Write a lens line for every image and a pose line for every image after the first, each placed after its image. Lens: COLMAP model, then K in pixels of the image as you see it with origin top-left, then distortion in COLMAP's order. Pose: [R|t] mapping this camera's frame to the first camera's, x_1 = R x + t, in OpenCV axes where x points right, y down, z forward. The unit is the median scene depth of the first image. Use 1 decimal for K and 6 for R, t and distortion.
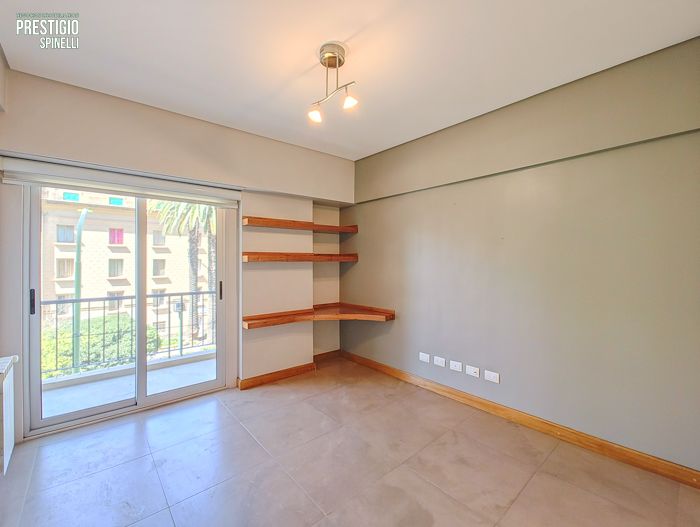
lens RADIAL K [[303.2, 0, 364.0], [0, 303.2, 263.5], [0, 0, 1]] dist [-0.000717, -0.001275]
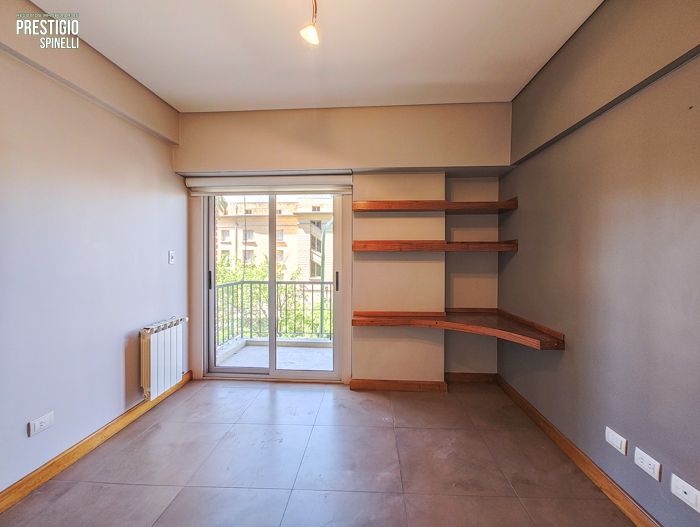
lens RADIAL K [[303.2, 0, 342.9], [0, 303.2, 260.3], [0, 0, 1]] dist [-0.000717, -0.001275]
pose [[0.707449, 0.013318, -0.706639, 0.215764], [-0.008882, 0.999911, 0.009954, 0.012133], [0.706709, -0.000766, 0.707504, 0.310299]]
